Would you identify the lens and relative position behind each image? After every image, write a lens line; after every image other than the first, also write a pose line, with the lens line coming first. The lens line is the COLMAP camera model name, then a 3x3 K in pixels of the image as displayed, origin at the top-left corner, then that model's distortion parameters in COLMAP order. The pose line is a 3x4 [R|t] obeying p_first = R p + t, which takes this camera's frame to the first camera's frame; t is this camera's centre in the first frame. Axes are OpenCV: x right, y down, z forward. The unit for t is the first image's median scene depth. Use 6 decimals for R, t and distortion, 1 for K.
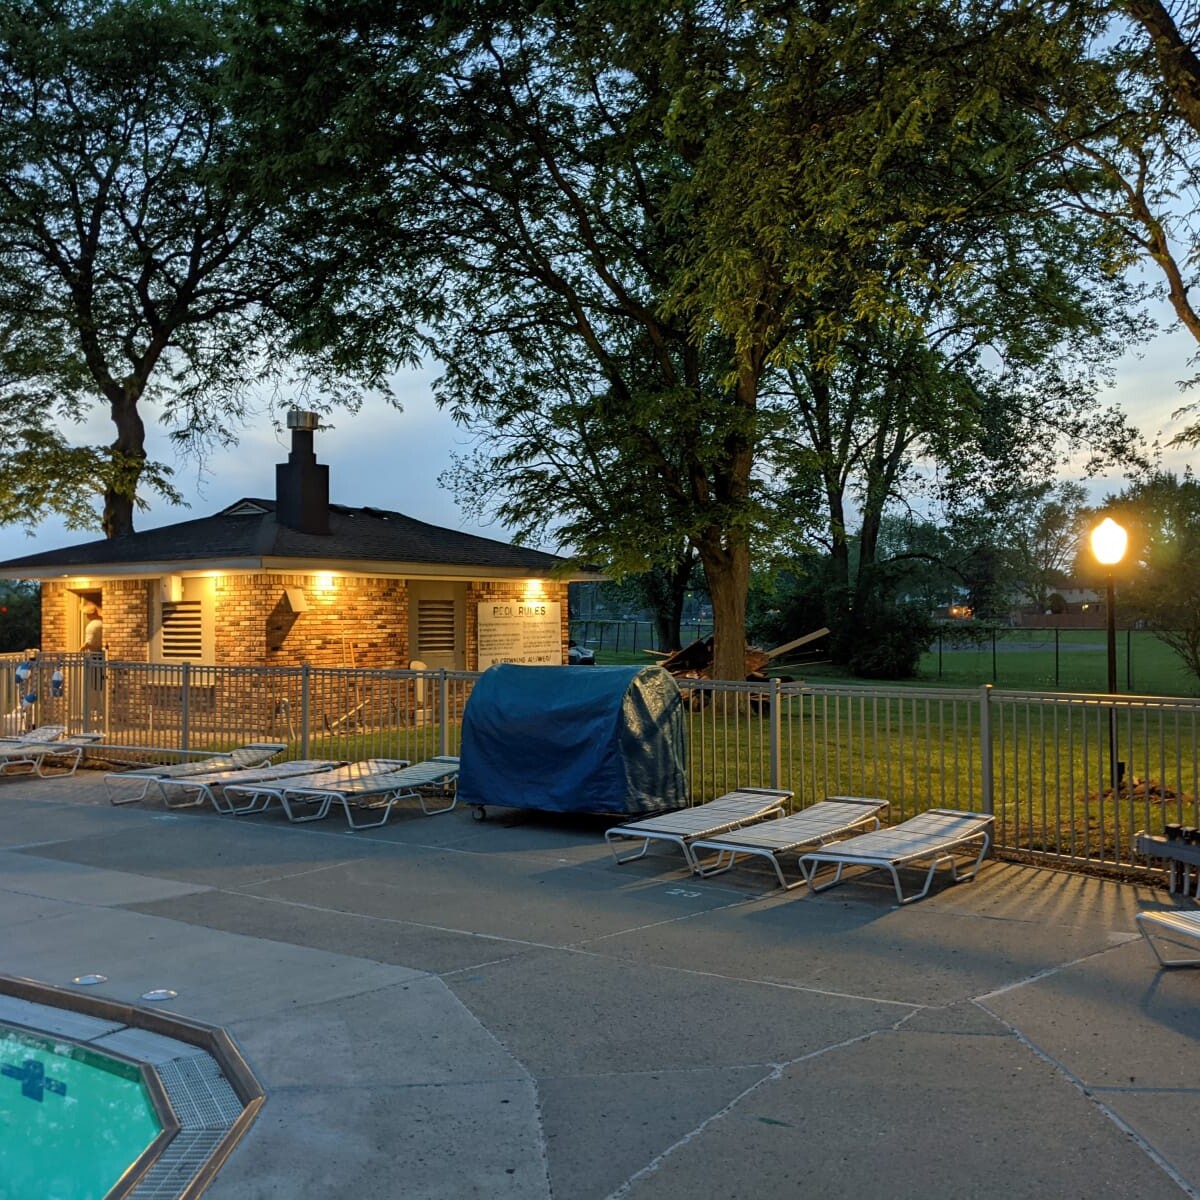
lens RADIAL K [[1280.3, 0, 600.0], [0, 1280.3, 600.0], [0, 0, 1]] dist [0.116912, -0.261938]
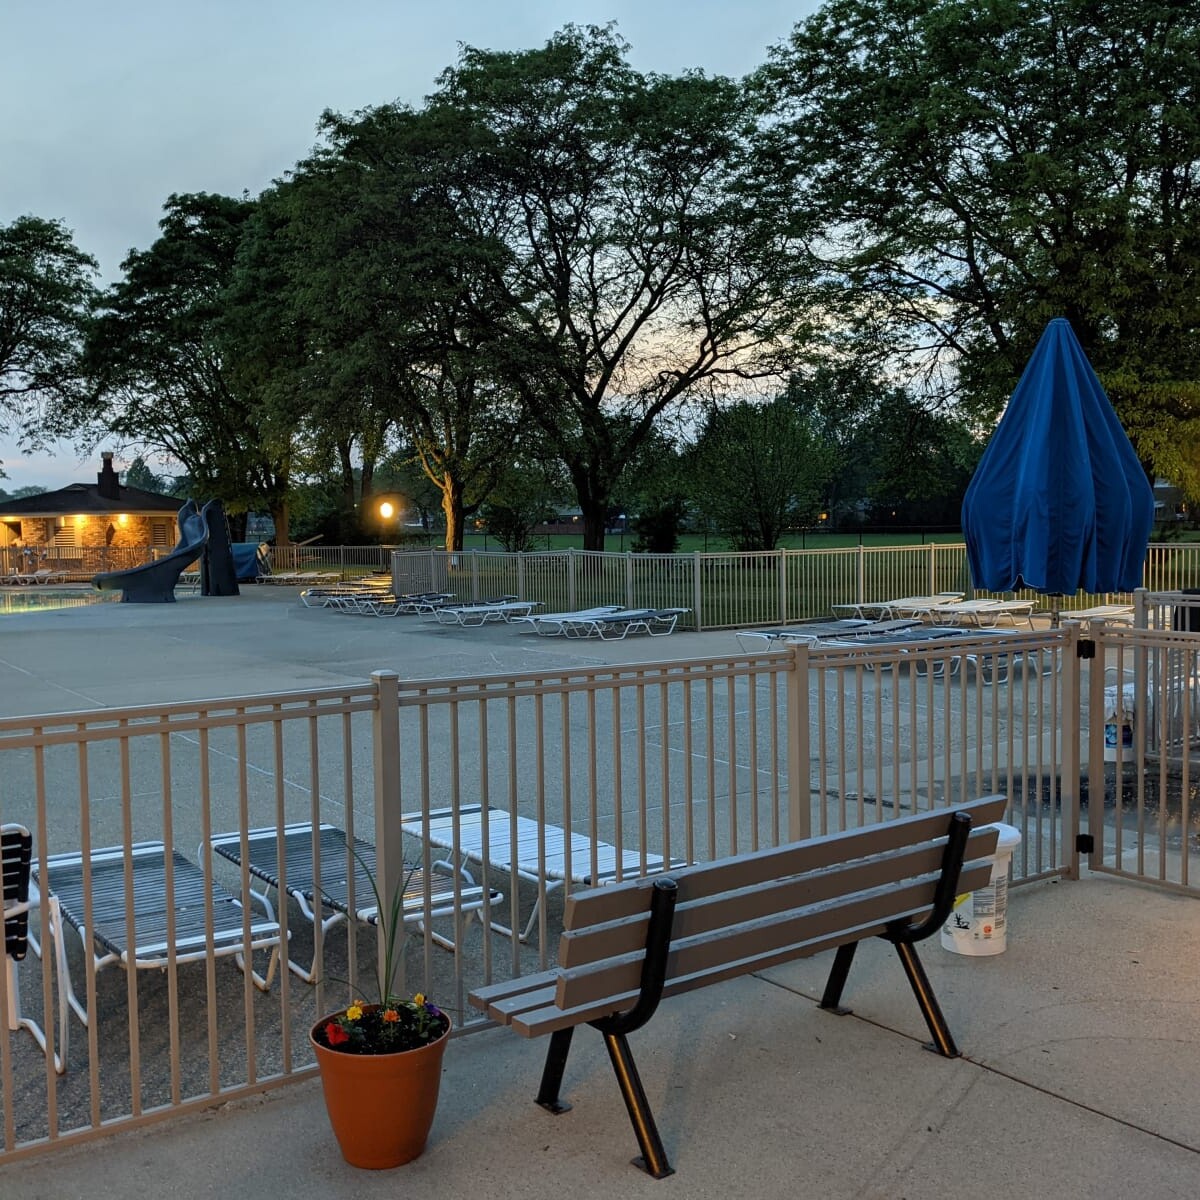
lens RADIAL K [[1280.3, 0, 600.0], [0, 1280.3, 600.0], [0, 0, 1]] dist [0.116912, -0.261938]
pose [[0.940102, -0.029519, 0.339612, -0.193661], [0.005996, 0.997522, 0.070105, -0.026857], [-0.340840, -0.063870, 0.937949, -1.787743]]
